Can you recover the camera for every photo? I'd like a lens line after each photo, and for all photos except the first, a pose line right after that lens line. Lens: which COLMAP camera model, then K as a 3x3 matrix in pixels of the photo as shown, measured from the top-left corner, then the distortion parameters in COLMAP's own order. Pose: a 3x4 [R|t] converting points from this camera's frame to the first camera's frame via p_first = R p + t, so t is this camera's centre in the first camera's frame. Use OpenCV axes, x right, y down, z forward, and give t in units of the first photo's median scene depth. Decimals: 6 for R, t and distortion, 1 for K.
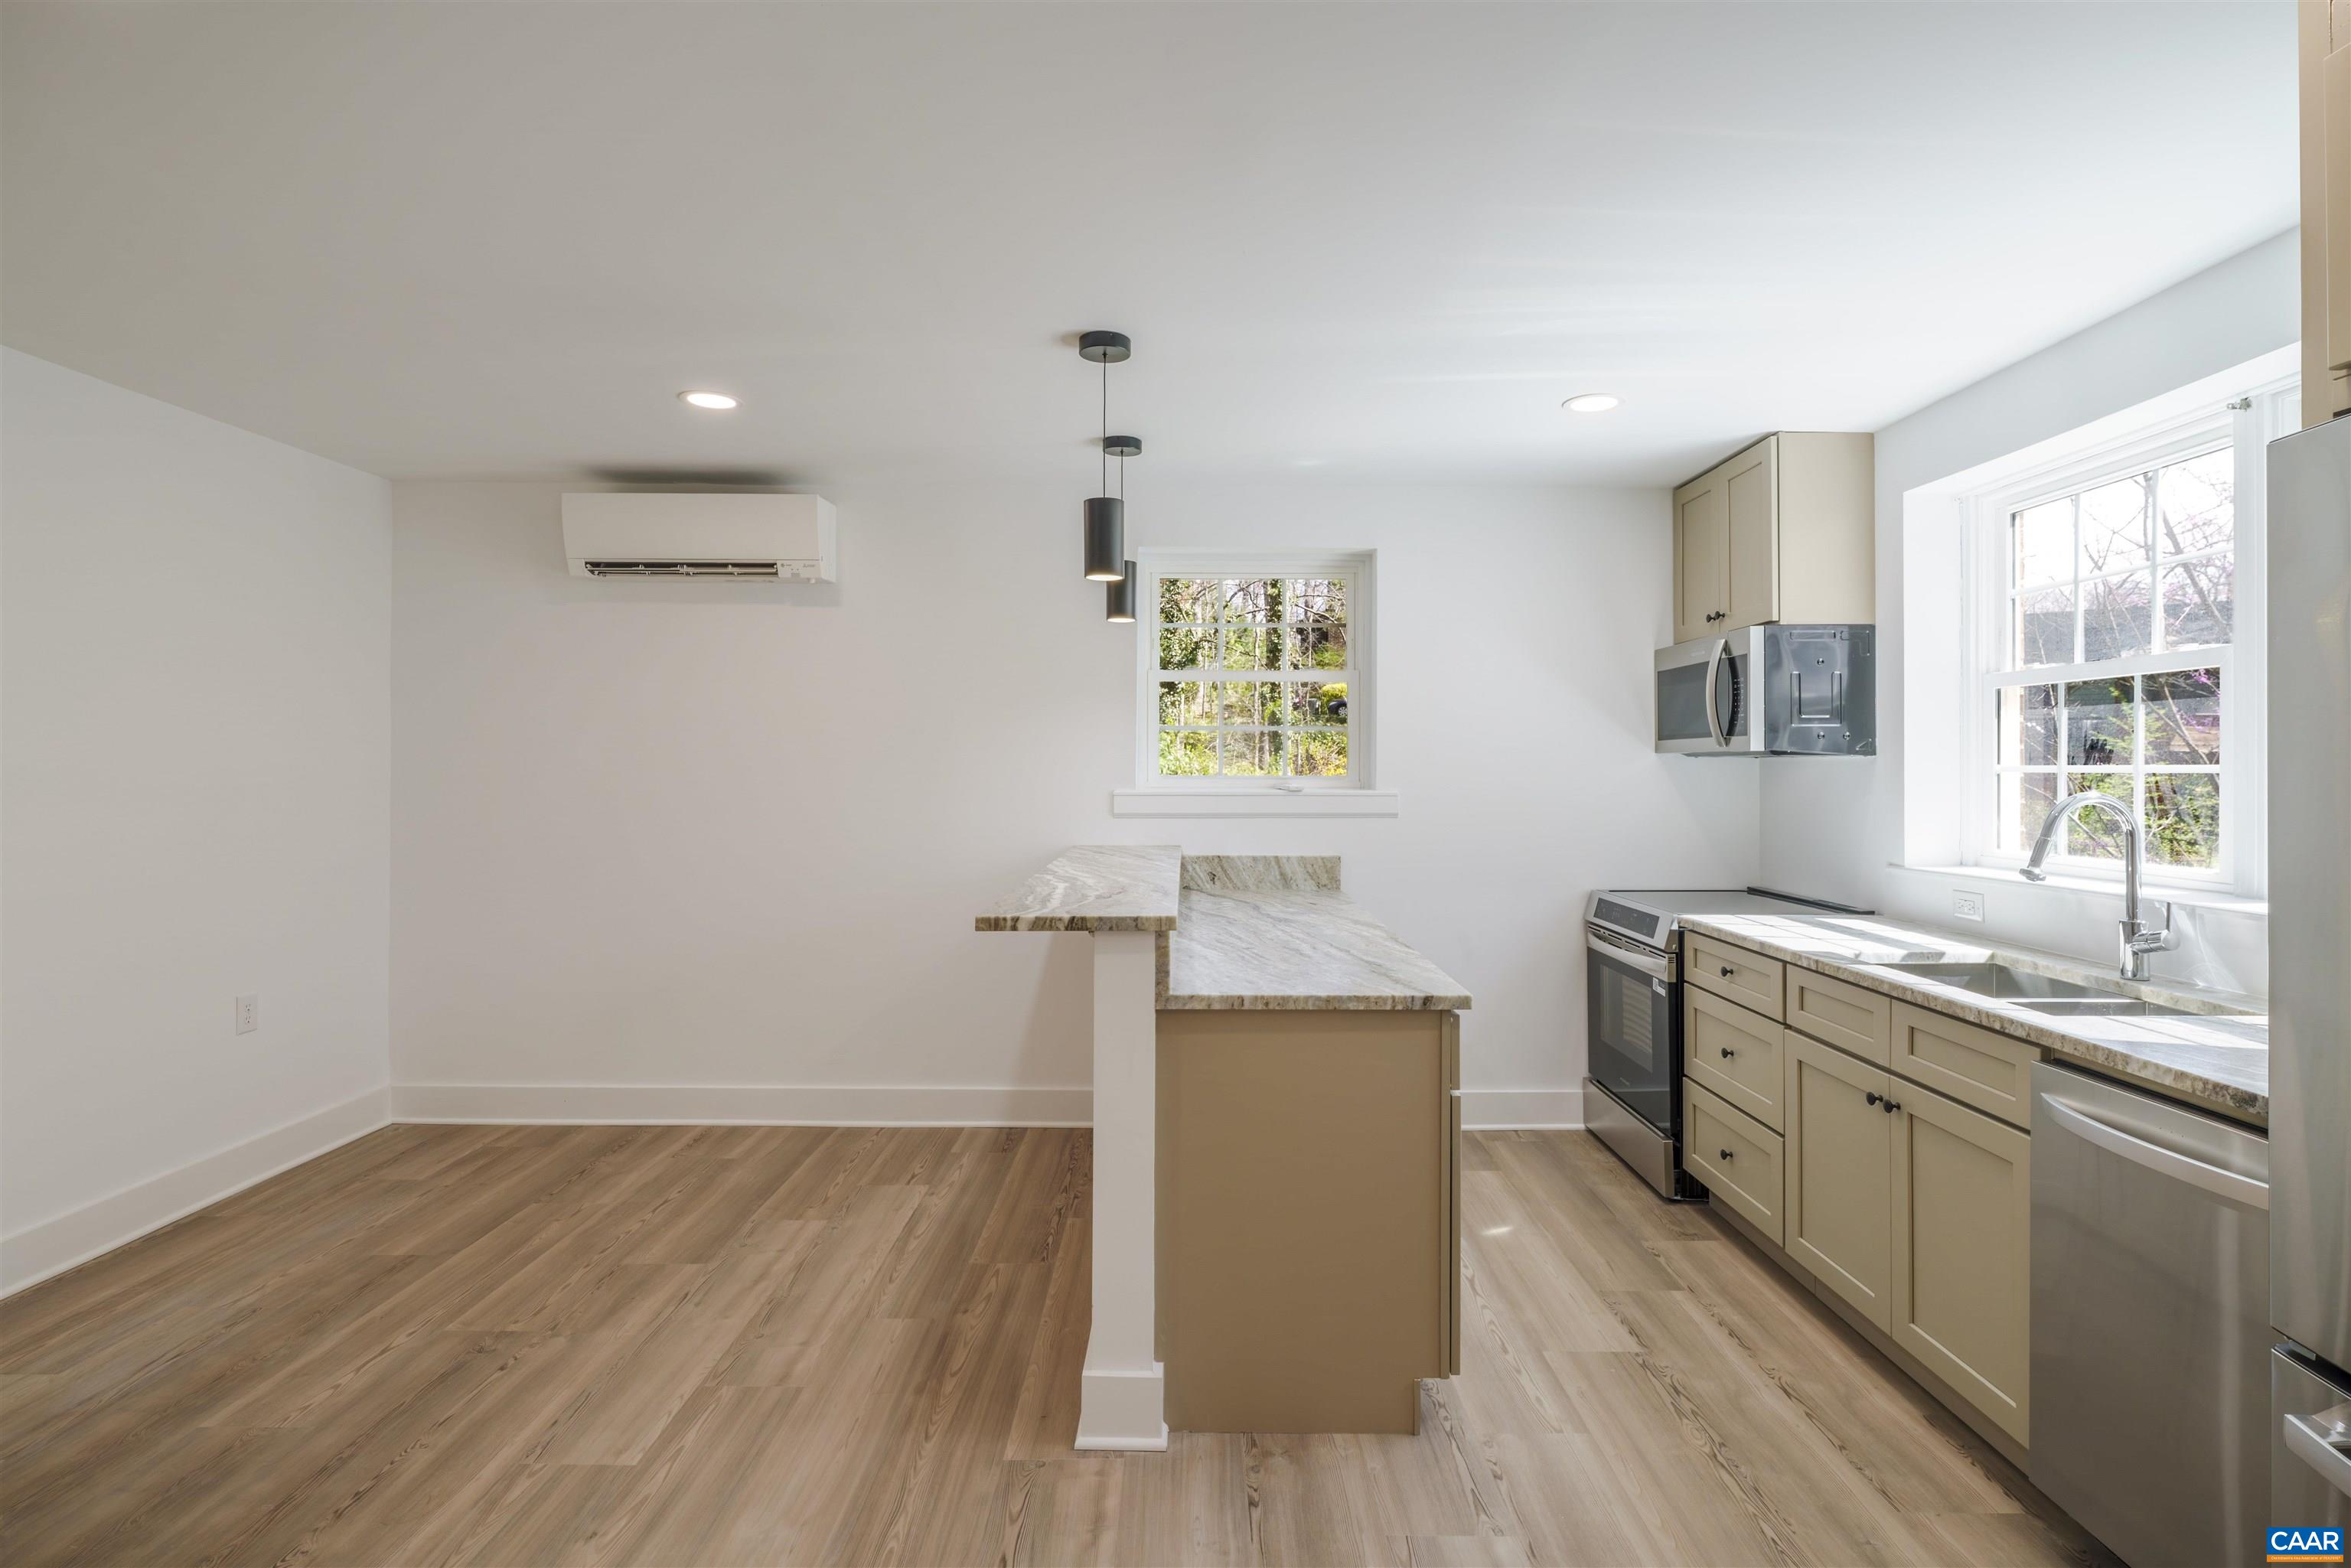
lens RADIAL K [[1161.6, 0, 1177.2], [0, 1161.6, 789.5], [0, 0, 1]] dist [-0.000952, -0.000572]
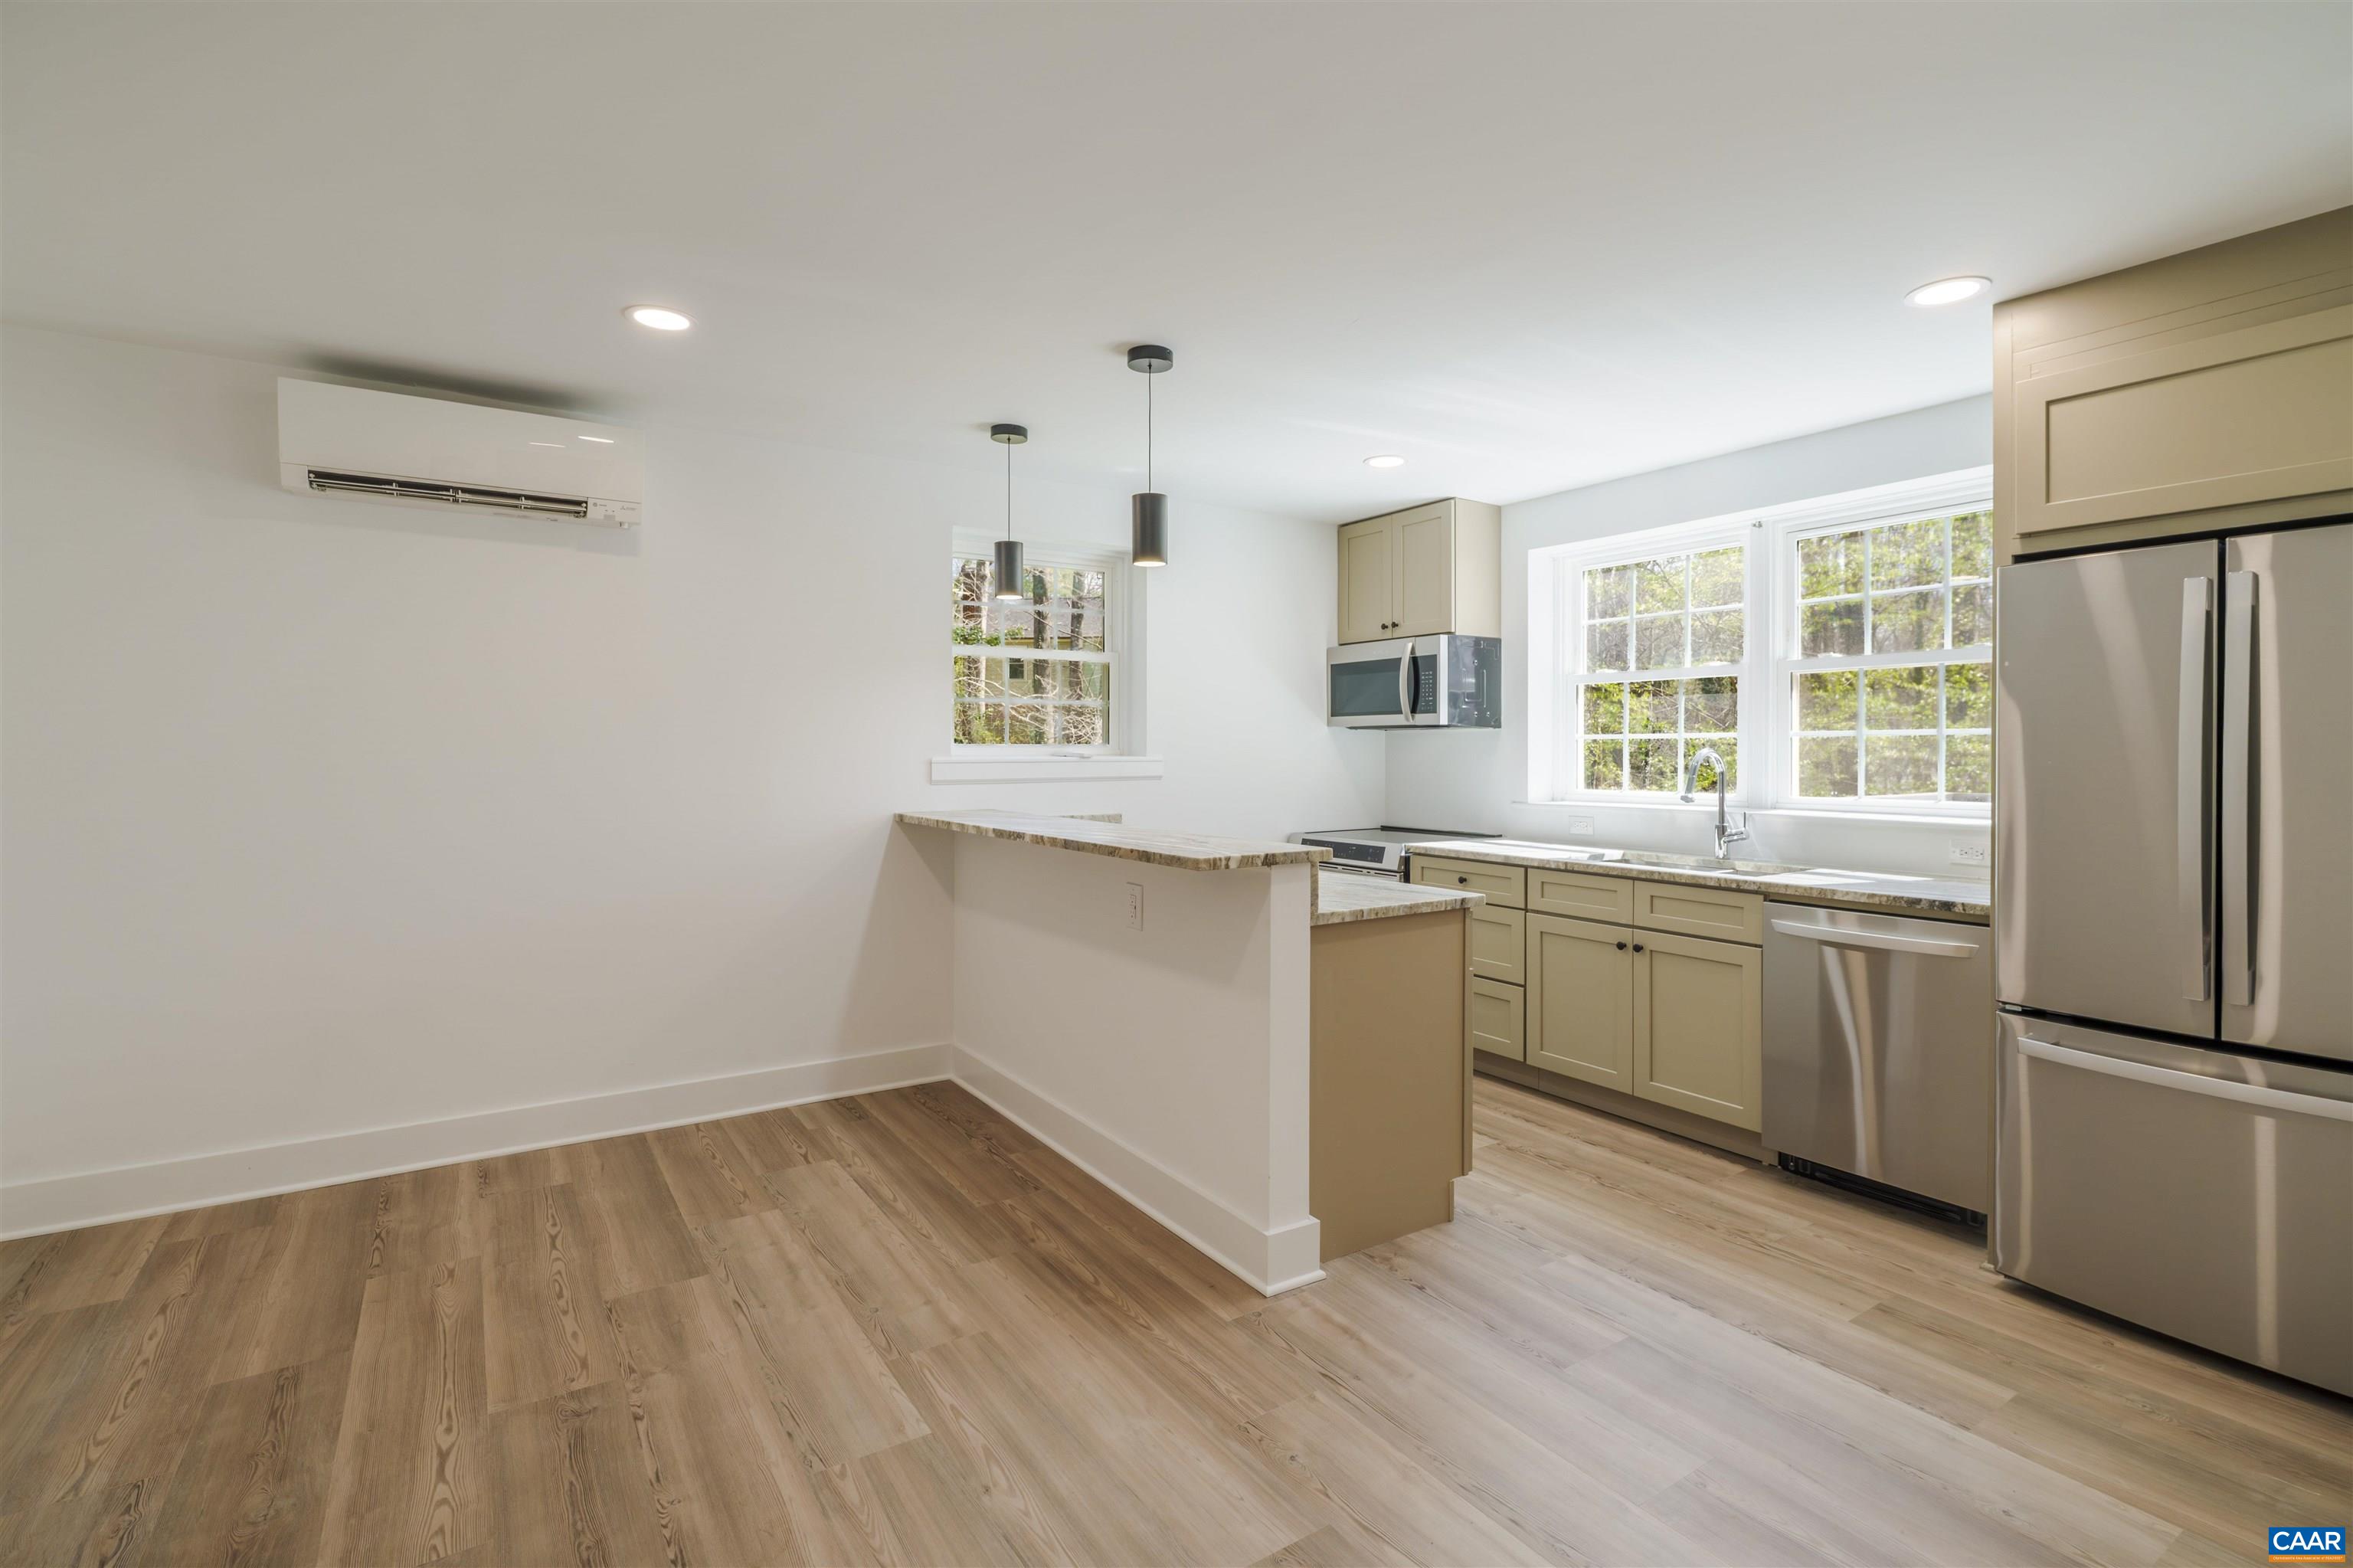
lens RADIAL K [[1101.0, 0, 1176.5], [0, 1101.0, 784.0], [0, 0, 1]] dist [-0.000677, -0.000342]
pose [[0.833814, -0.020188, 0.551676, -0.589086], [0.012238, 0.999761, 0.018089, 0.011877], [-0.551910, -0.008331, 0.833862, 0.080021]]
